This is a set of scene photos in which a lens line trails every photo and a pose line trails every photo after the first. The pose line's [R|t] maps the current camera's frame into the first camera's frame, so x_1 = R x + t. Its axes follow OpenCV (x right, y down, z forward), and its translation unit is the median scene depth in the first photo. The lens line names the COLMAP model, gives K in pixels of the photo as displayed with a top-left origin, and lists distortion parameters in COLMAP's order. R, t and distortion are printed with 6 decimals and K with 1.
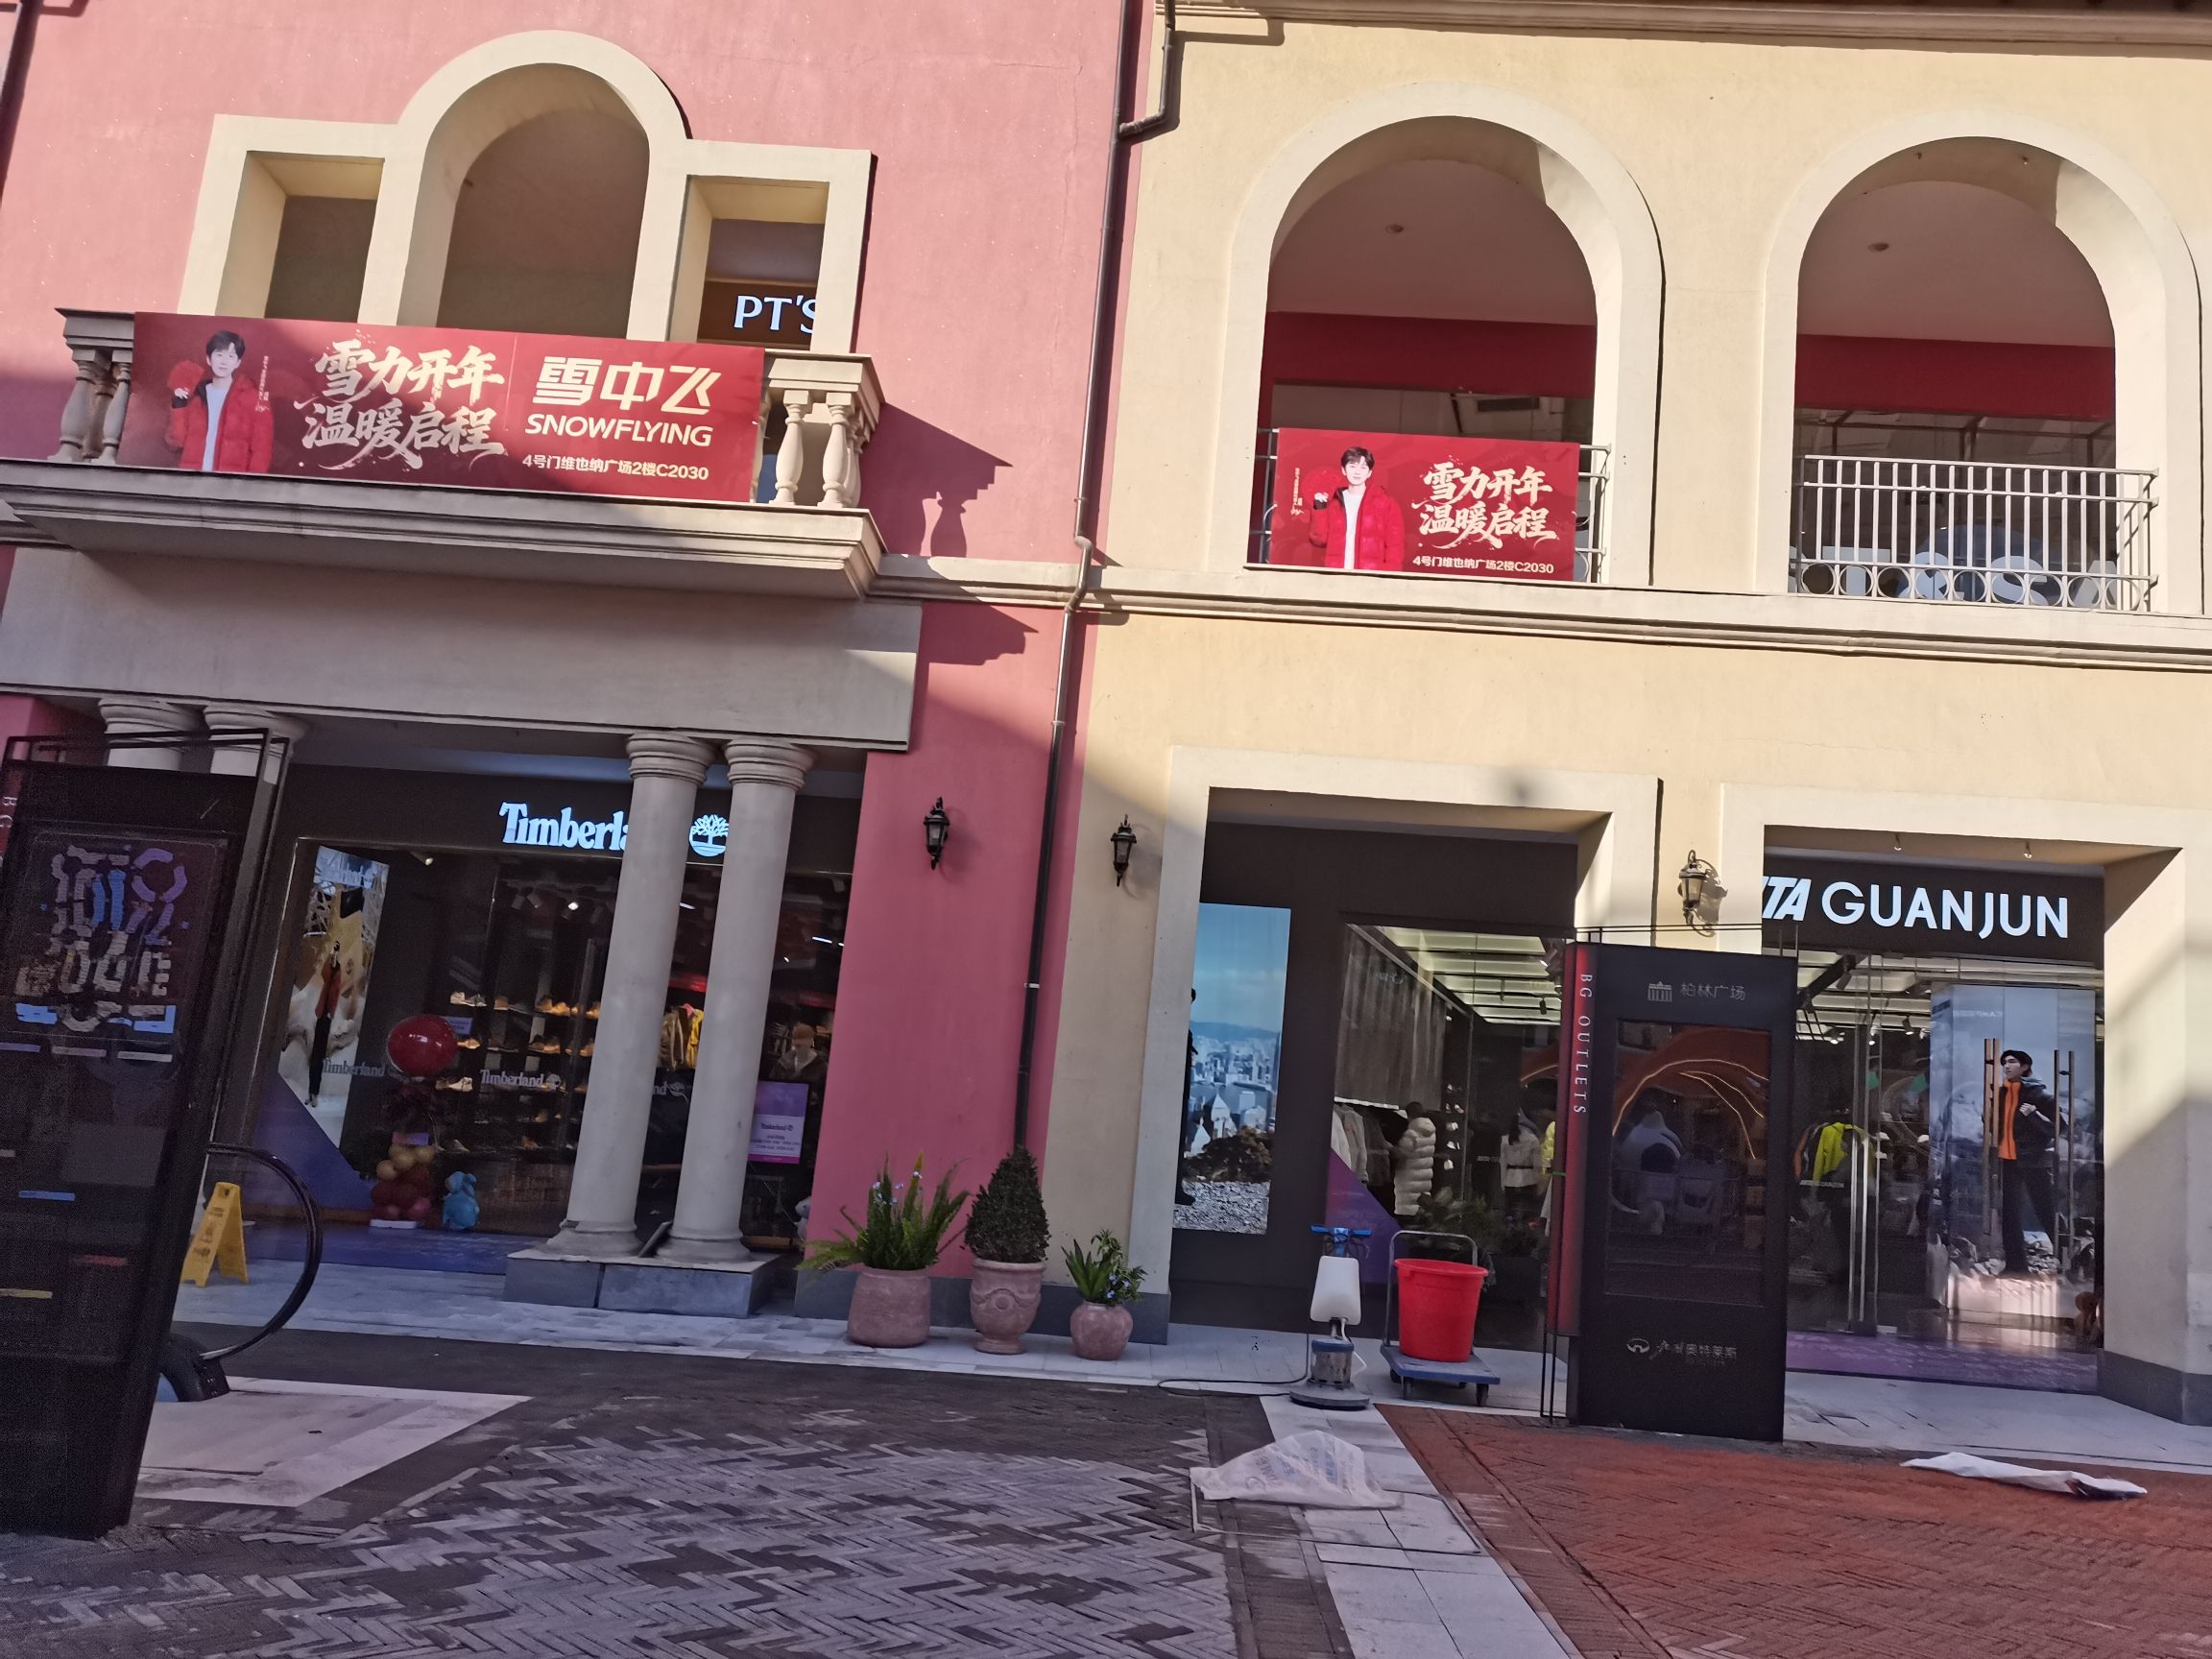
lens RADIAL K [[1599.8, 0, 1104.6], [0, 1599.8, 882.8], [0, 0, 1]] dist [0.016468, -0.011092]
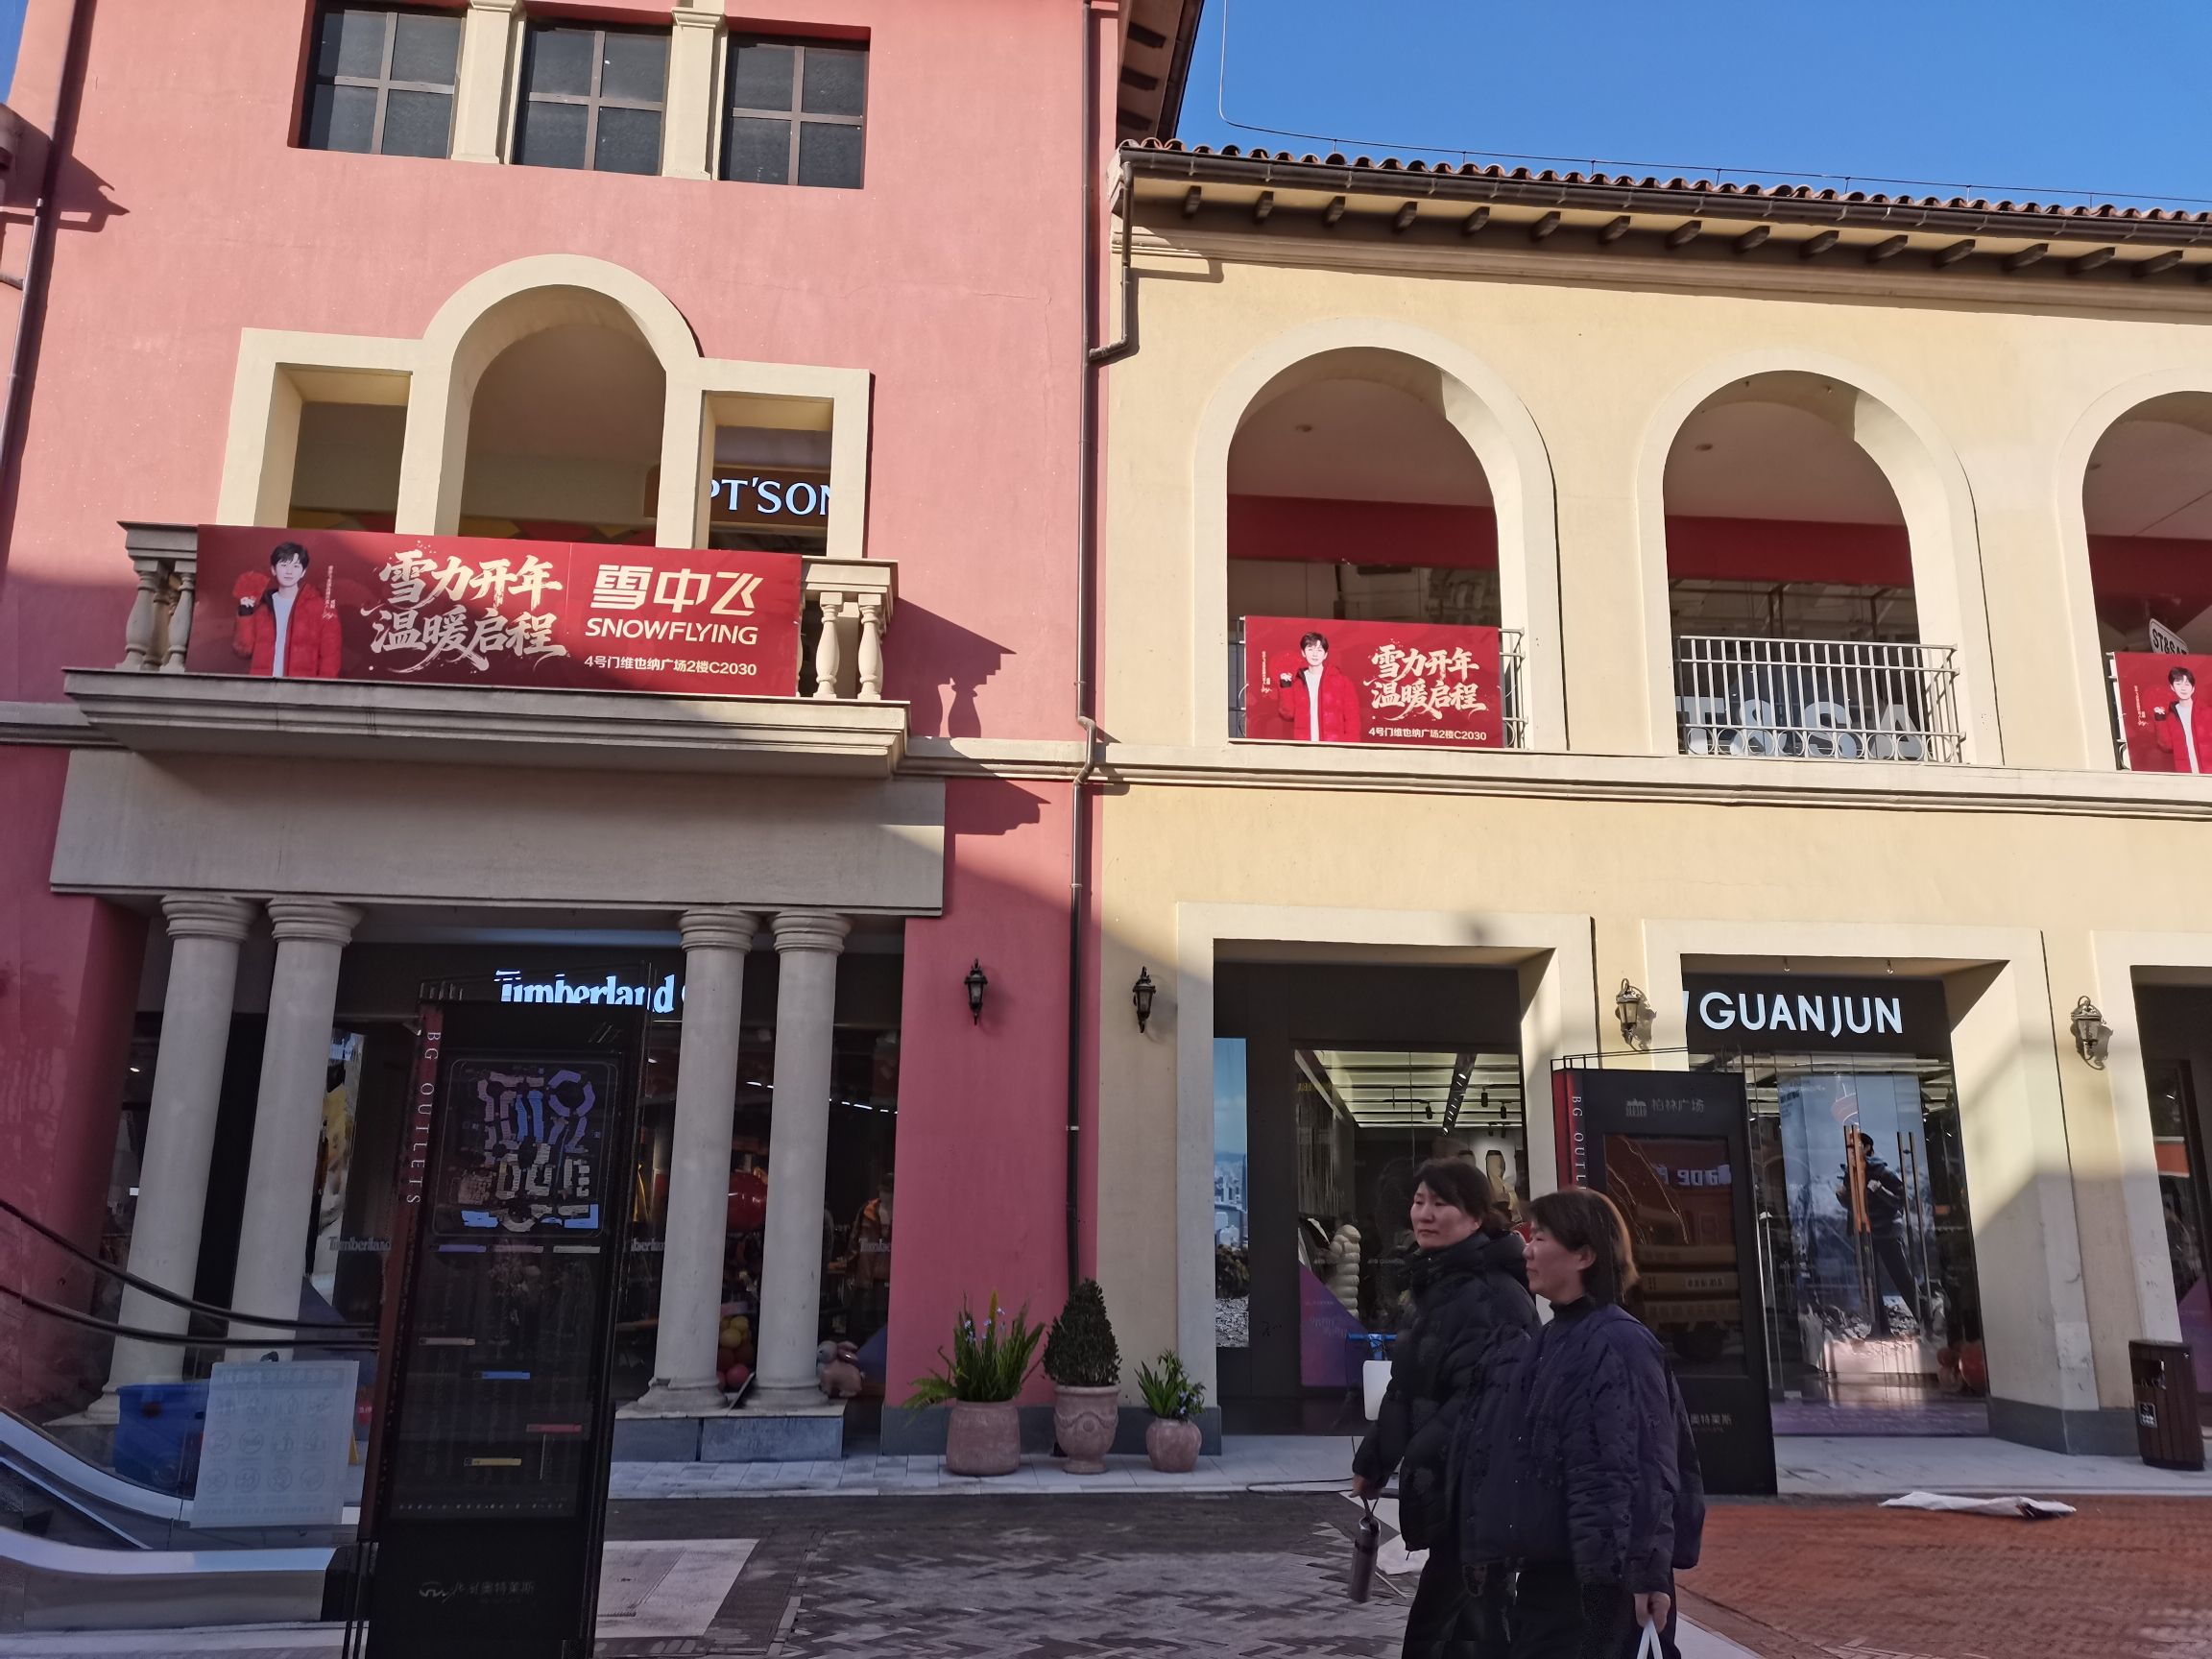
lens RADIAL K [[1695.7, 0, 1106.0], [0, 1695.7, 829.5], [0, 0, 1]] dist [0.022389, 0.008274]
pose [[0.987288, -0.026358, 0.156739, -0.188814], [0.040089, 0.995566, -0.085096, -0.037430], [-0.153801, 0.090298, 0.983967, -0.158220]]
